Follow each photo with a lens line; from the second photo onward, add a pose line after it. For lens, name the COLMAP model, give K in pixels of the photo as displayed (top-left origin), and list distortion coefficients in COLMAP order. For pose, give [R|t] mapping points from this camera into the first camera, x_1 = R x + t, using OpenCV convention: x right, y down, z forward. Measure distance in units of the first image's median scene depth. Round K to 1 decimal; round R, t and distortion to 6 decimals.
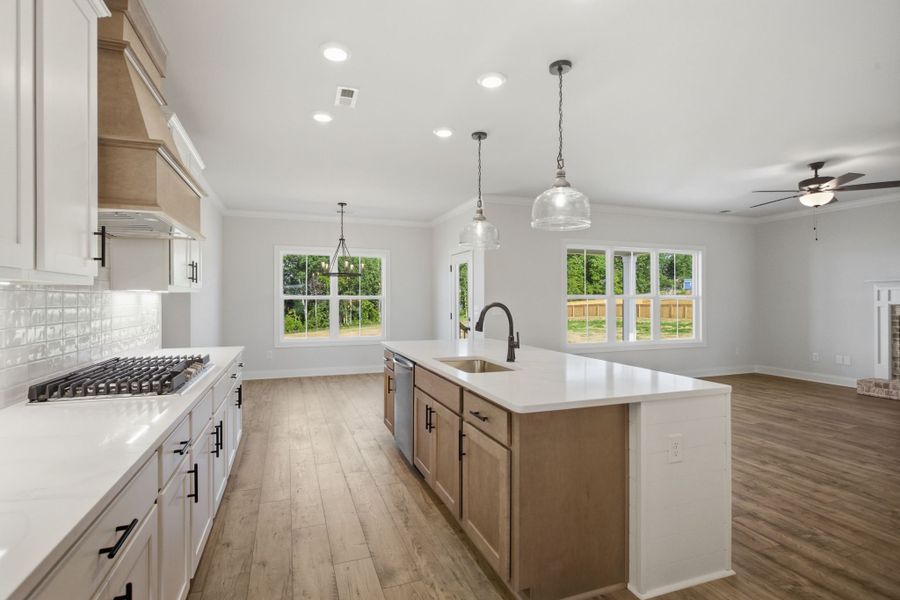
lens RADIAL K [[431.1, 0, 439.8], [0, 431.1, 299.0], [0, 0, 1]] dist [-0.001115, 0.000217]
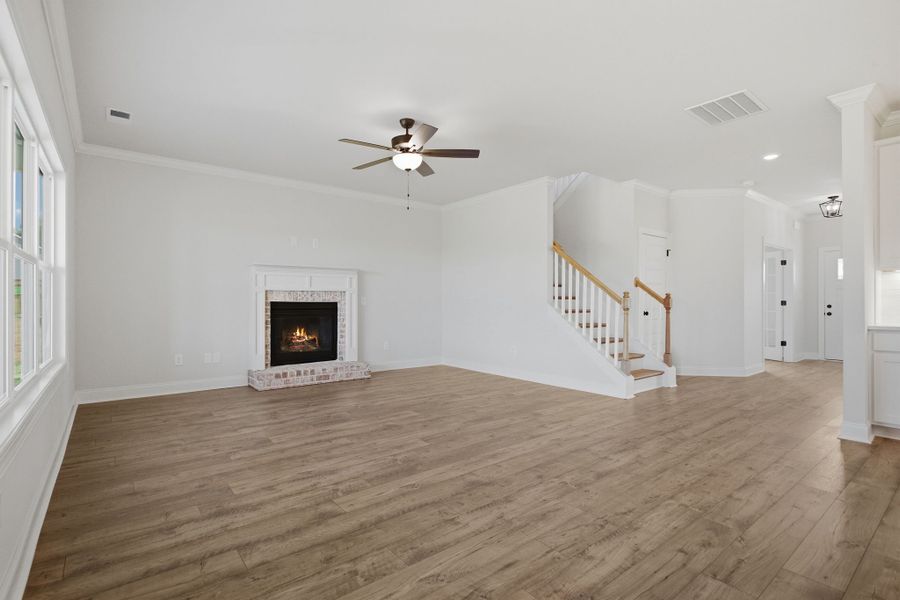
lens RADIAL K [[426.9, 0, 445.3], [0, 426.9, 305.8], [0, 0, 1]] dist [-0.004653, 0.000044]
pose [[-0.317433, -0.005426, 0.948265, 0.036061], [-0.001685, 0.999985, 0.005158, 0.053949], [-0.948279, 0.000039, -0.317438, 1.201195]]
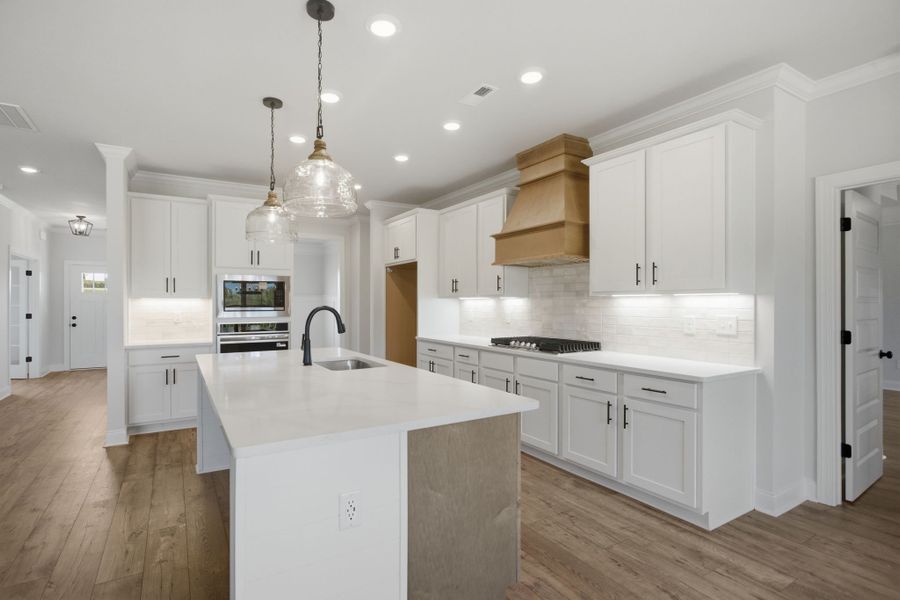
lens RADIAL K [[444.1, 0, 437.1], [0, 444.1, 302.4], [0, 0, 1]] dist [-0.003852, -0.000087]
pose [[-0.980359, -0.002595, -0.197203, 0.047697], [-0.001631, 0.999986, -0.005049, 0.003201], [0.197213, -0.004628, -0.980350, 1.307322]]
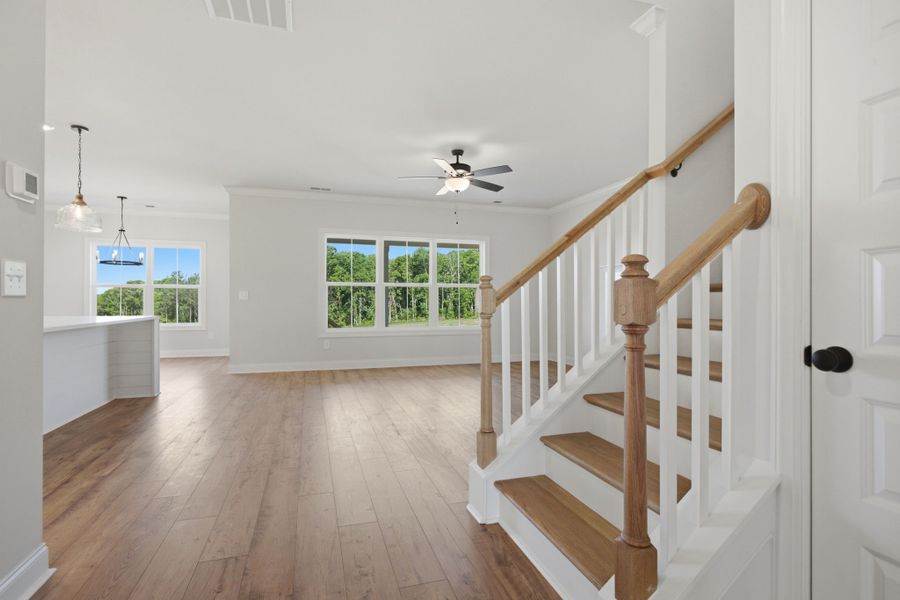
lens RADIAL K [[431.1, 0, 439.8], [0, 431.1, 299.0], [0, 0, 1]] dist [-0.001115, 0.000217]
pose [[0.998787, 0.003241, -0.049124, 0.882380], [-0.003443, 0.999986, -0.004021, 0.051520], [0.049111, 0.004186, 0.998785, -0.054436]]
